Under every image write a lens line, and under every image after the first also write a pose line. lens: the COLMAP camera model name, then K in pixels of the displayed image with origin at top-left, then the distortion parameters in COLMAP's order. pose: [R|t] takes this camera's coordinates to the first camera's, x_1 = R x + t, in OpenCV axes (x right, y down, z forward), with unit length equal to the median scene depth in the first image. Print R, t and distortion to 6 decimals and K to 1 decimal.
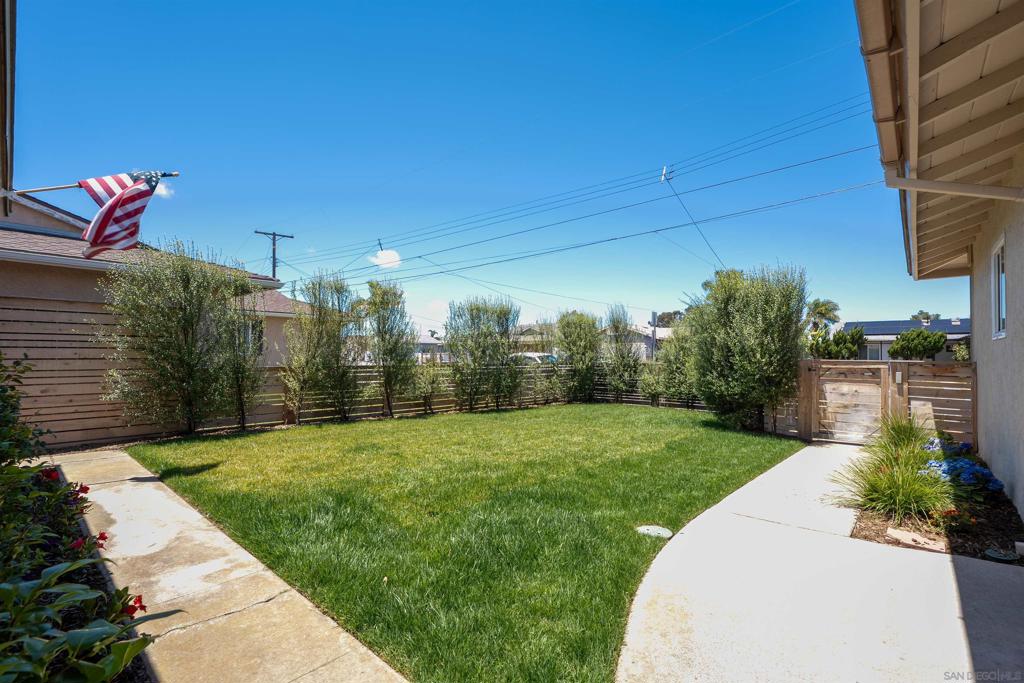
lens RADIAL K [[469.5, 0, 513.3], [0, 469.5, 344.5], [0, 0, 1]] dist [-0.000117, 0.000100]
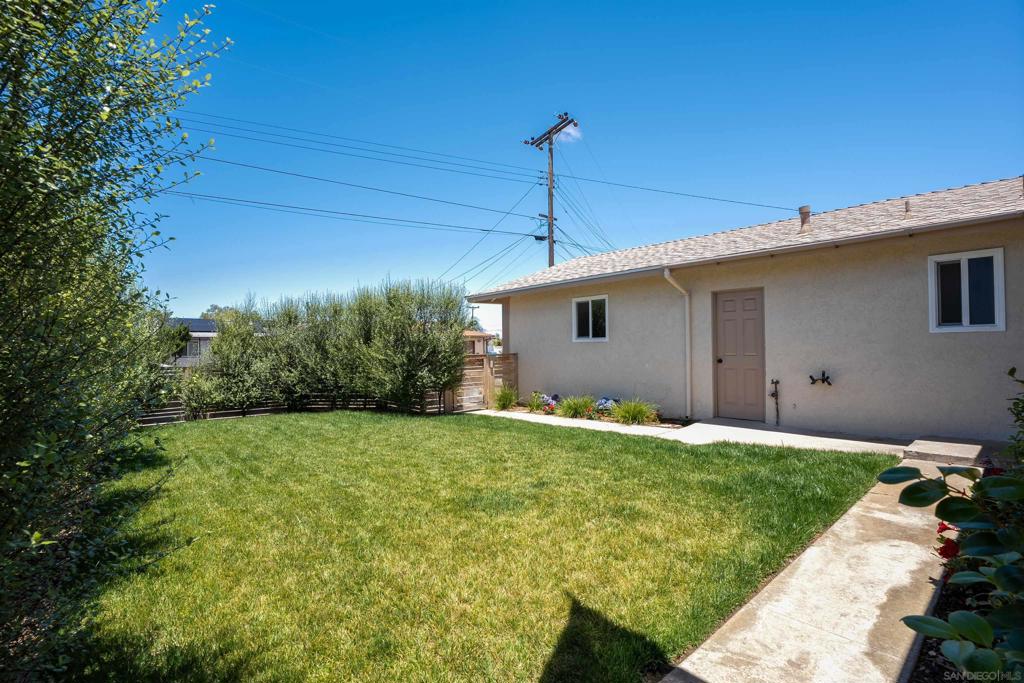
lens RADIAL K [[469.5, 0, 513.4], [0, 469.5, 341.5], [0, 0, 1]] dist [-0.000117, 0.000100]
pose [[0.090603, 0.008256, 0.995853, -1.701450], [-0.013631, 0.999882, -0.007050, 0.000523], [-0.995794, -0.012935, 0.090705, 1.586387]]
